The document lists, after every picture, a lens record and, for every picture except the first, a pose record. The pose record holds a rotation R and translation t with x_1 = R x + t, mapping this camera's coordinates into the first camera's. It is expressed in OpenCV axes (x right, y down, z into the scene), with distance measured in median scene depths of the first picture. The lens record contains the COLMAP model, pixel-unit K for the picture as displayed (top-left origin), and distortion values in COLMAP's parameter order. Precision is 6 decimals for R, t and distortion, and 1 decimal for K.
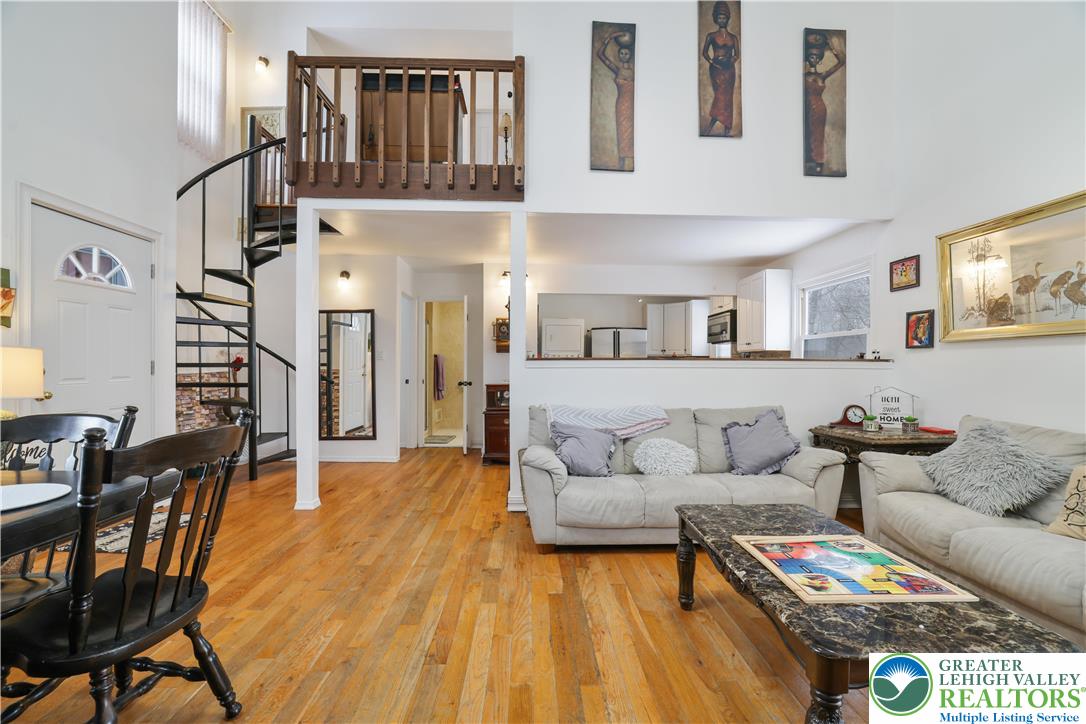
lens RADIAL K [[474.7, 0, 541.2], [0, 474.7, 366.9], [0, 0, 1]] dist [-0.030225, 0.007518]
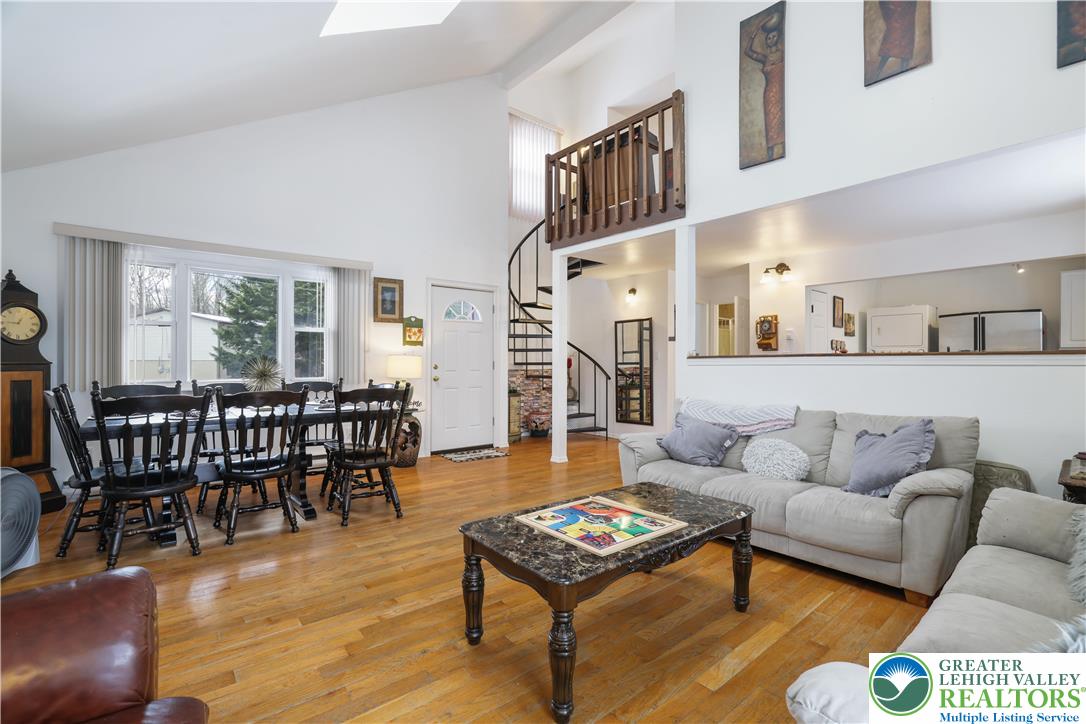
lens RADIAL K [[474.7, 0, 540.6], [0, 474.7, 363.1], [0, 0, 1]] dist [-0.030225, 0.007518]
pose [[0.617499, -0.004072, -0.786561, 0.633525], [-0.000594, 0.999984, -0.005644, 0.003477], [0.786572, 0.003953, 0.617486, 0.041184]]
